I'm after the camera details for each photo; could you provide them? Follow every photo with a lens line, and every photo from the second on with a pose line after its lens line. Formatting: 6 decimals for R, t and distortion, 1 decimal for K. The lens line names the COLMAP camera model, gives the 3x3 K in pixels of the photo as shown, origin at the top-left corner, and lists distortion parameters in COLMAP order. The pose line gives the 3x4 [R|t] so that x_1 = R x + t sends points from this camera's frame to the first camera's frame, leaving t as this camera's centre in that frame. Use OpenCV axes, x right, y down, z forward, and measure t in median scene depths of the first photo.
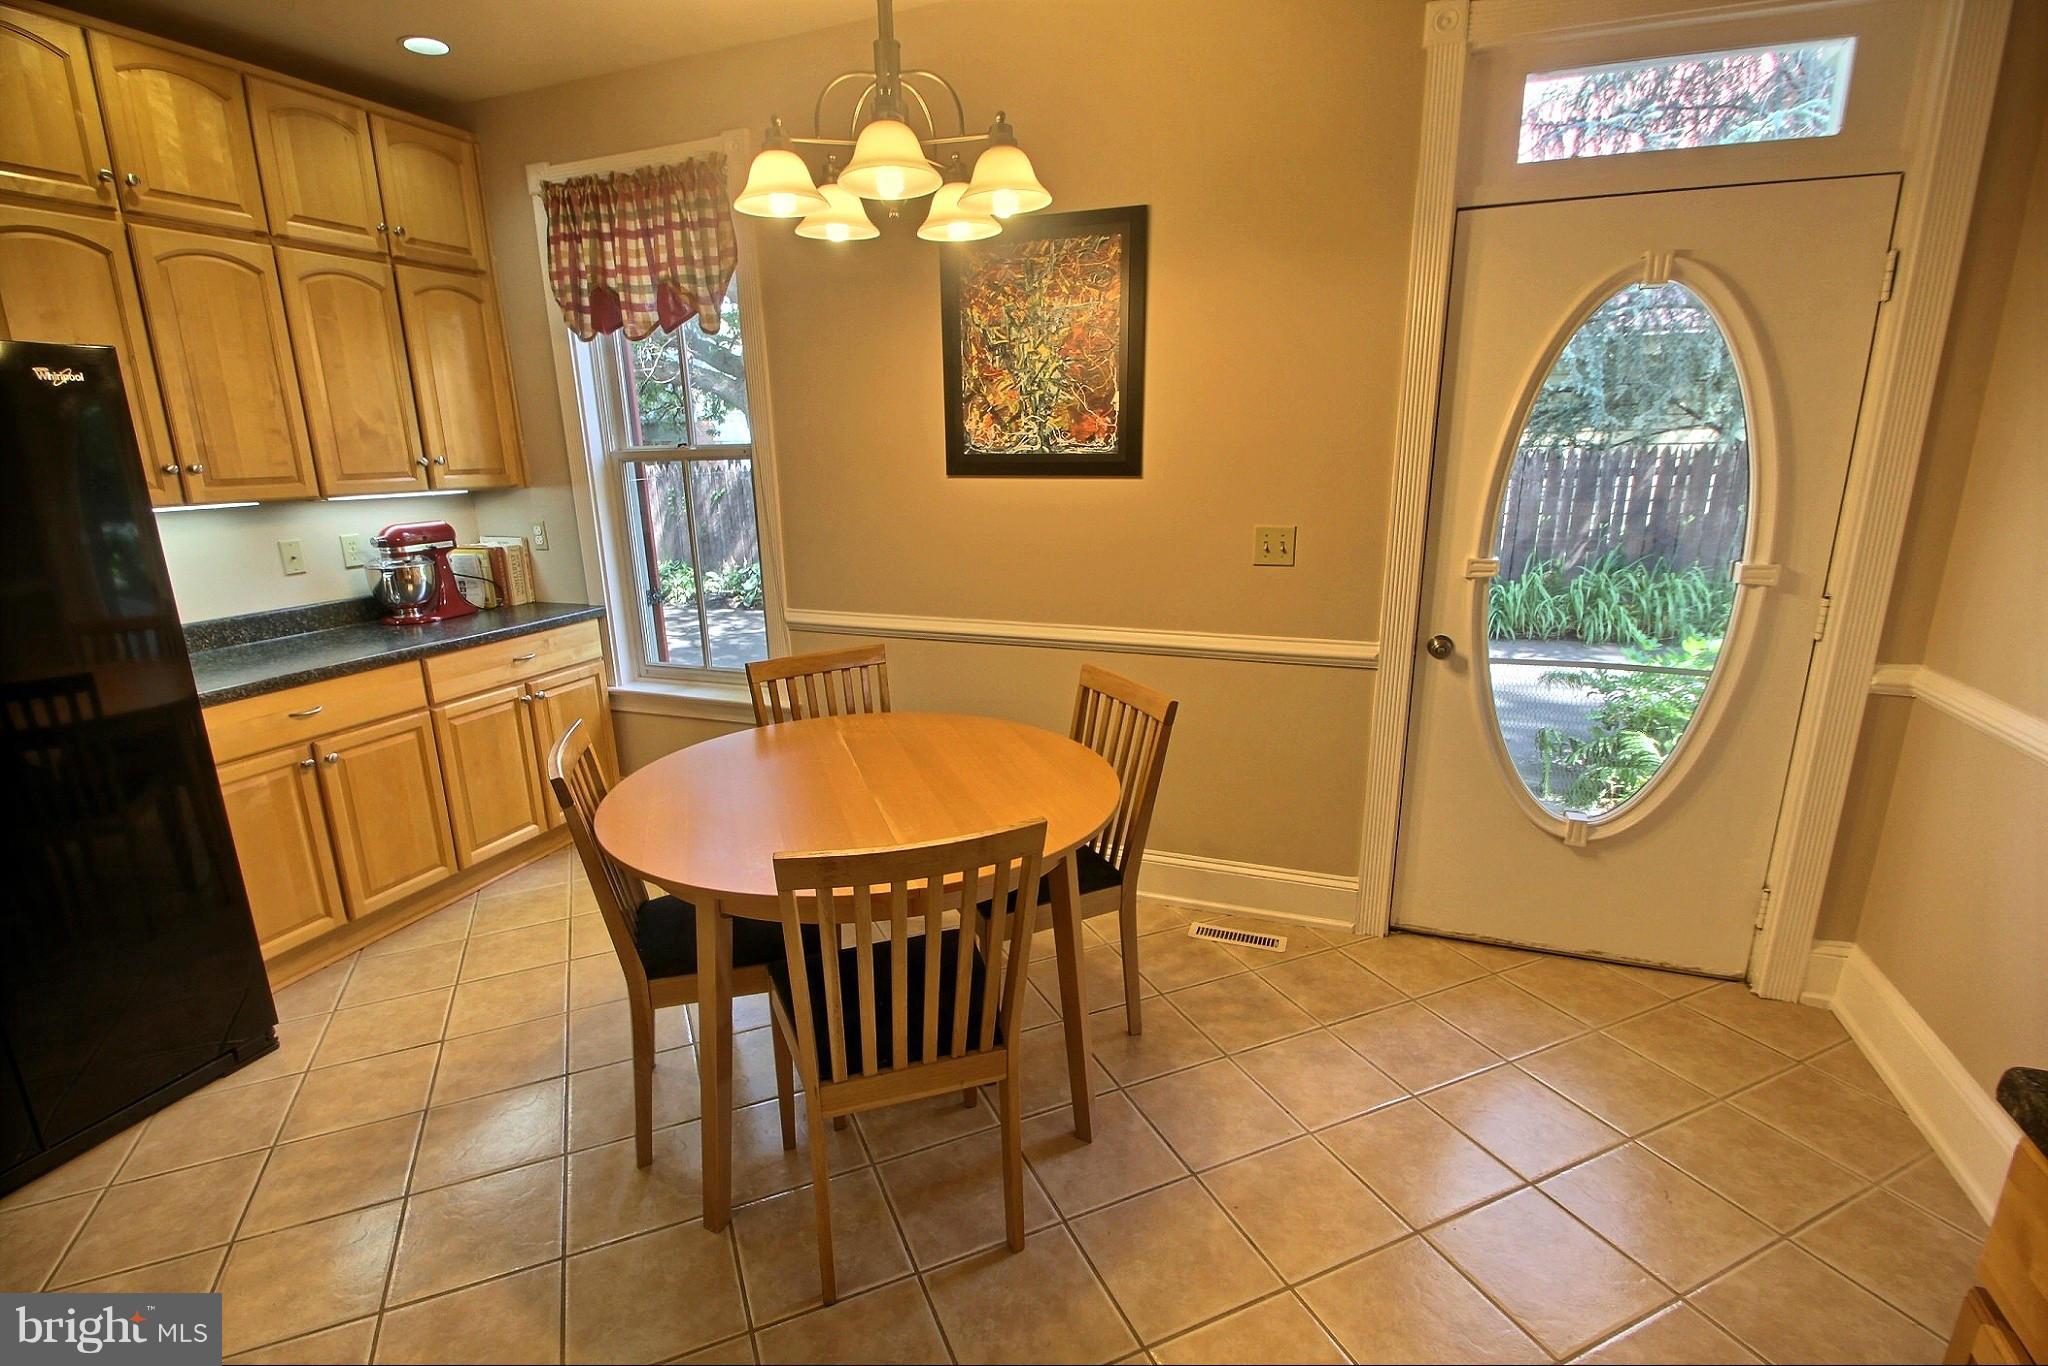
lens RADIAL K [[959.1, 0, 1020.0], [0, 959.1, 696.9], [0, 0, 1]] dist [0.003770, -0.011586]
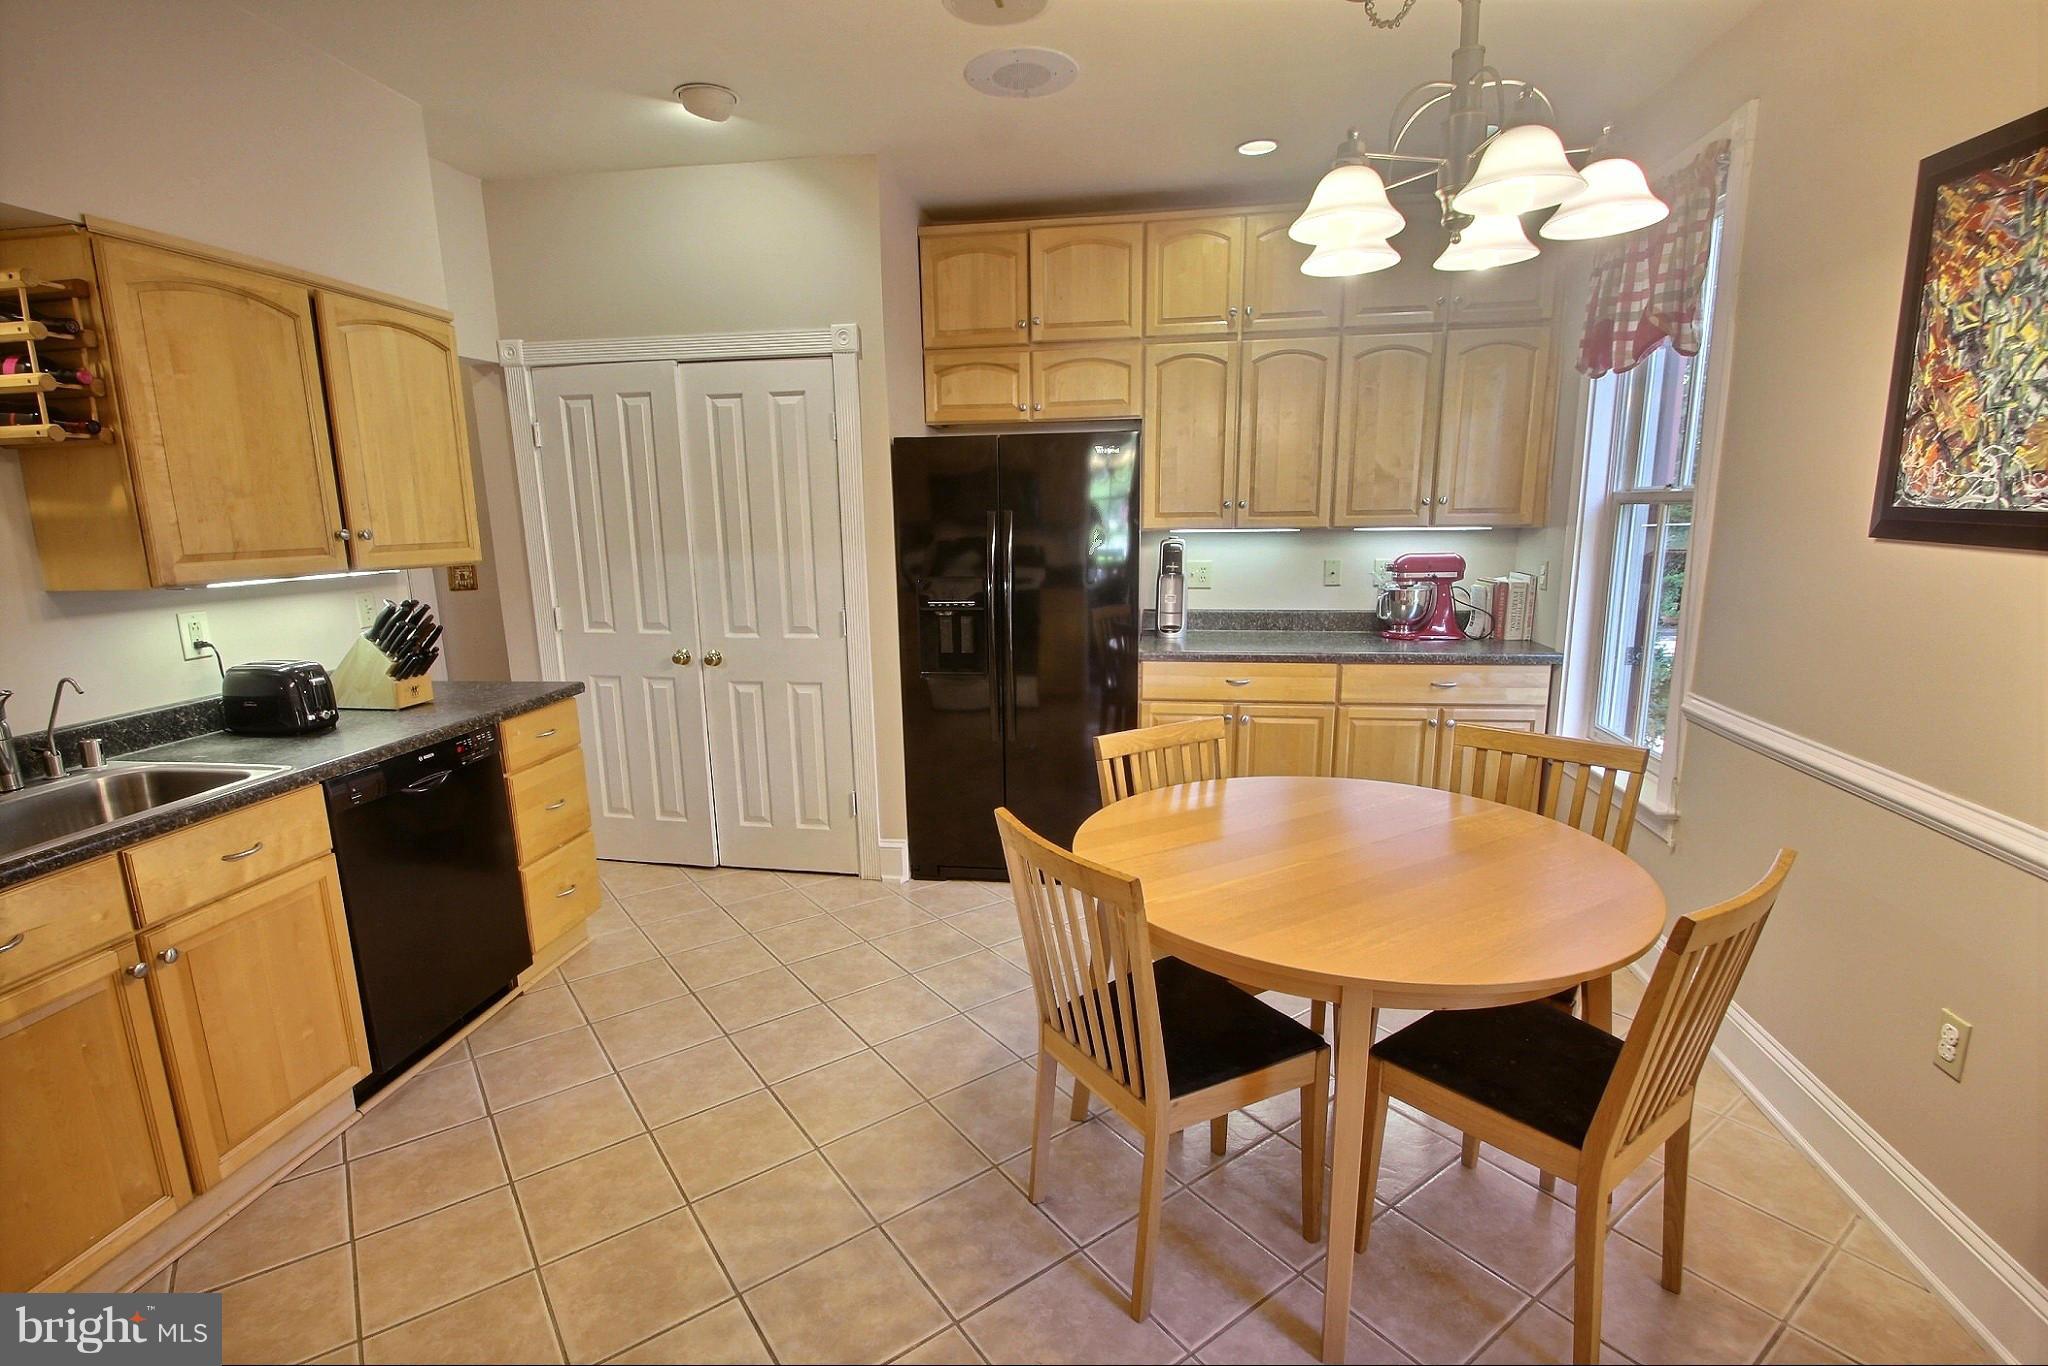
lens RADIAL K [[973.9, 0, 978.8], [0, 973.9, 705.4], [0, 0, 1]] dist [-0.008816, -0.004382]
pose [[0.182377, 0.217850, -0.958791, 0.482577], [-0.234255, 0.956692, 0.172814, -0.094857], [0.954915, 0.193084, 0.225511, 0.299873]]
